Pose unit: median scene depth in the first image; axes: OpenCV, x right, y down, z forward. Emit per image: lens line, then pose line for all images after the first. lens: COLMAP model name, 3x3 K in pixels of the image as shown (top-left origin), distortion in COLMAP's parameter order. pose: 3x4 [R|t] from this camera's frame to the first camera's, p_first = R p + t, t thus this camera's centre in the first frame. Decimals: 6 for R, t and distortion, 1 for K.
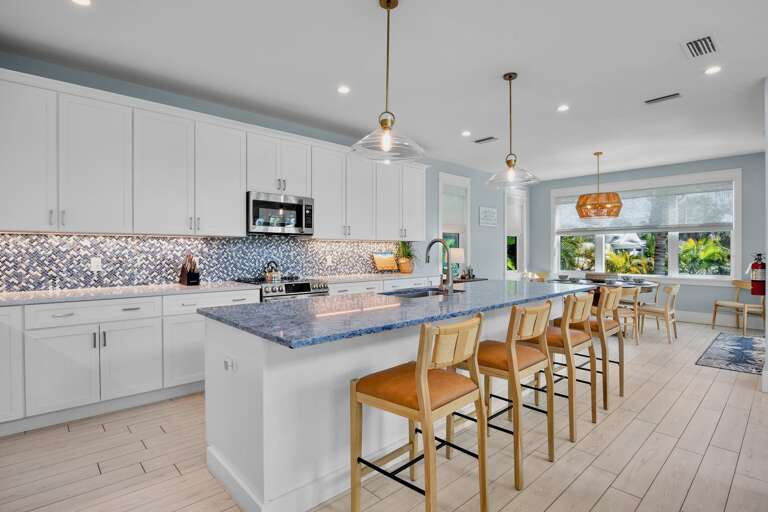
lens RADIAL K [[383.5, 0, 380.3], [0, 383.5, 257.1], [0, 0, 1]] dist [-0.019108, 0.000200]
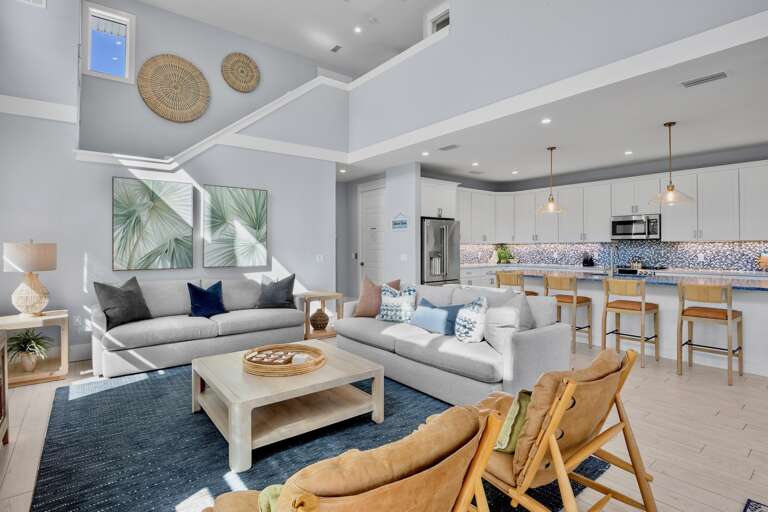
lens RADIAL K [[383.5, 0, 380.7], [0, 383.5, 249.0], [0, 0, 1]] dist [-0.019108, 0.000200]
pose [[-0.075187, 0.006382, -0.997149, 1.278025], [-0.009813, 0.999926, 0.007140, -0.018579], [0.997121, 0.010321, -0.075119, 0.044669]]
